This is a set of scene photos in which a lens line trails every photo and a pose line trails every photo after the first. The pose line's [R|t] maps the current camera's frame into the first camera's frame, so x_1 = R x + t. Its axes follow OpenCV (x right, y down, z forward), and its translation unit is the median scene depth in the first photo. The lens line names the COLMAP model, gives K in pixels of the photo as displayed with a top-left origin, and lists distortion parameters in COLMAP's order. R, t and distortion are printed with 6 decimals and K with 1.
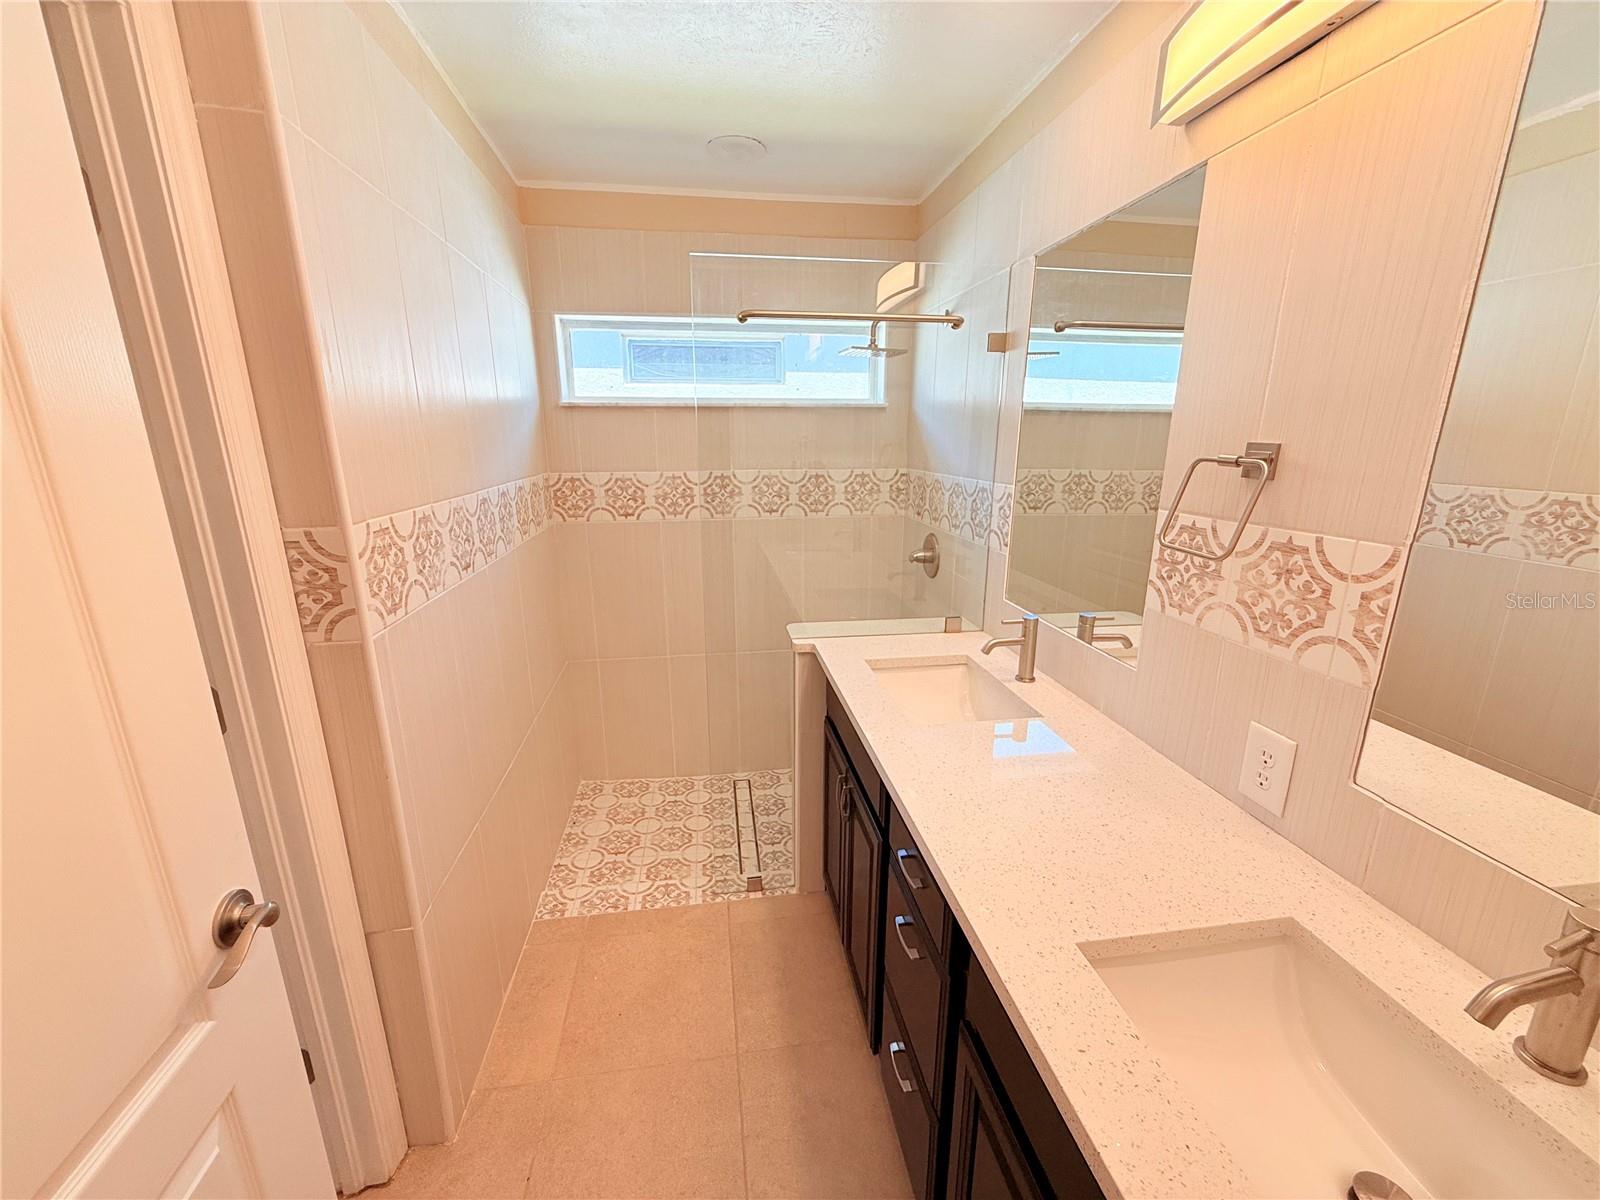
lens RADIAL K [[643.4, 0, 796.8], [0, 643.4, 602.0], [0, 0, 1]] dist [0.000110, 0.000106]
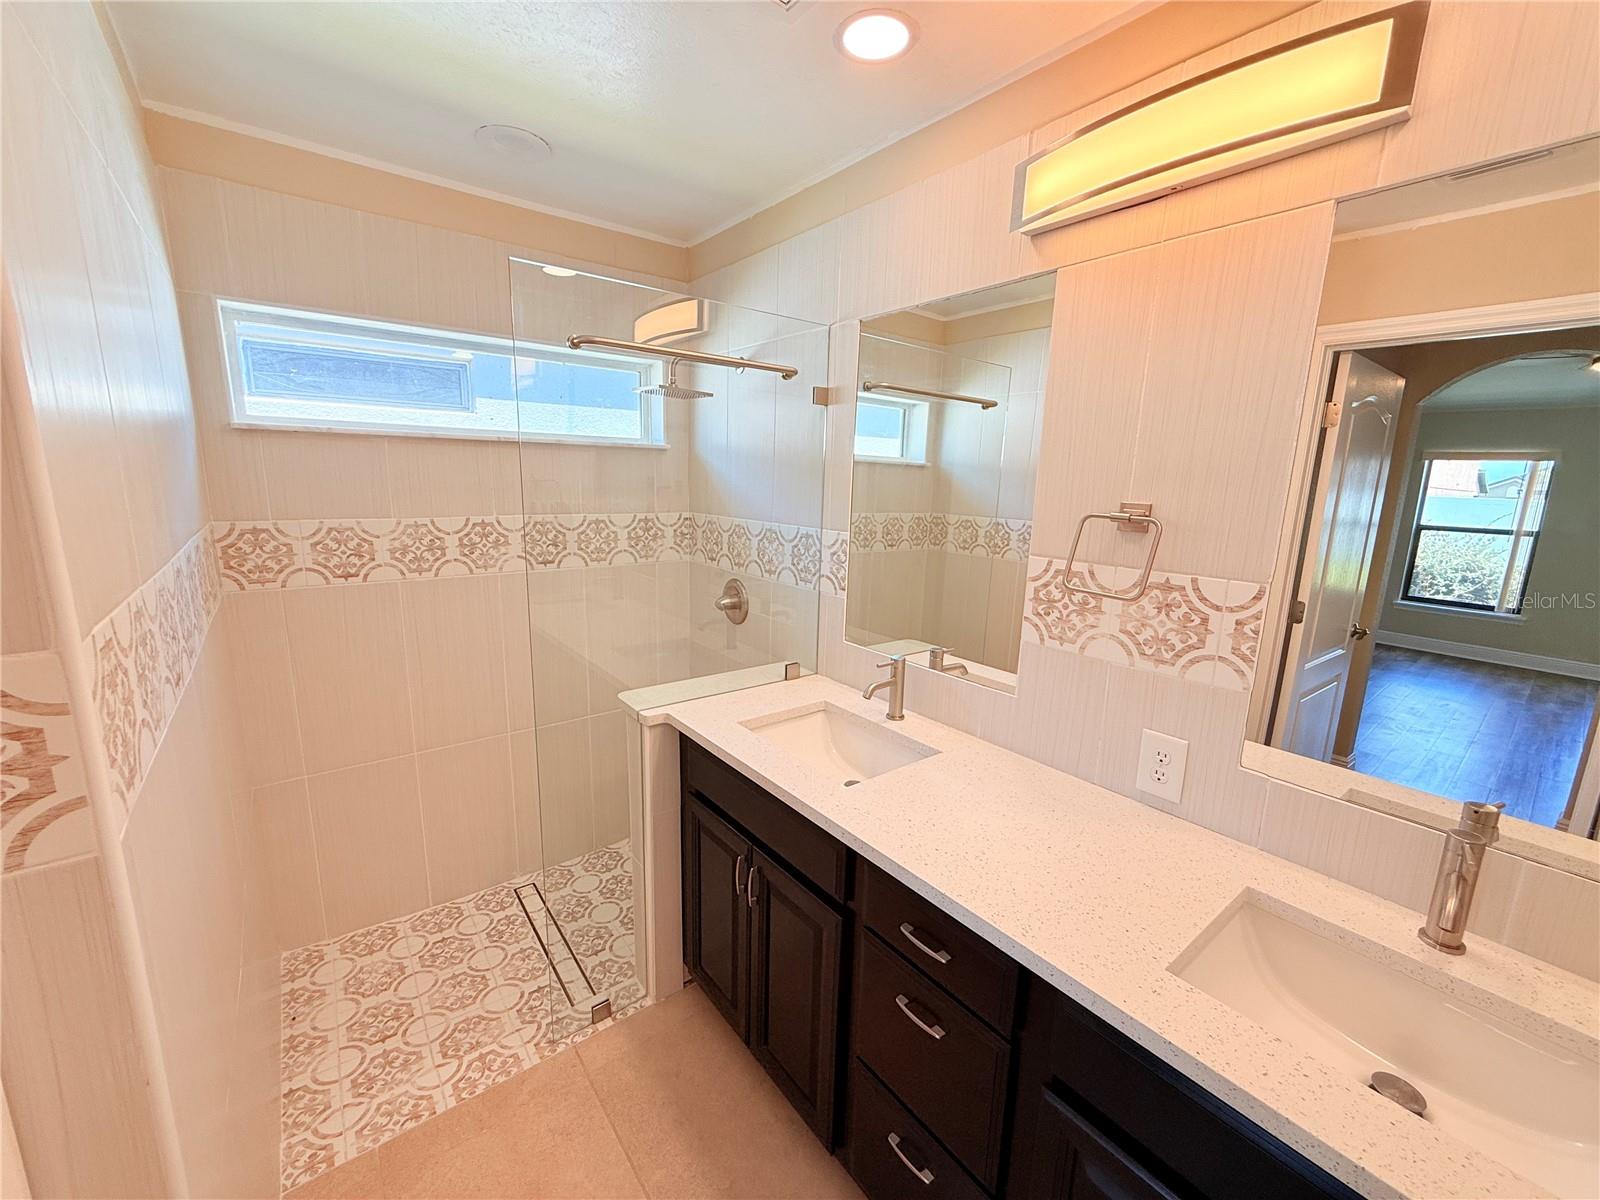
lens RADIAL K [[643.4, 0, 799.5], [0, 643.4, 601.7], [0, 0, 1]] dist [0.000110, 0.000106]
pose [[0.870867, -0.071579, 0.486279, -0.222882], [0.097268, 0.994871, -0.027753, -0.042799], [-0.481799, 0.071468, 0.873363, 0.119958]]
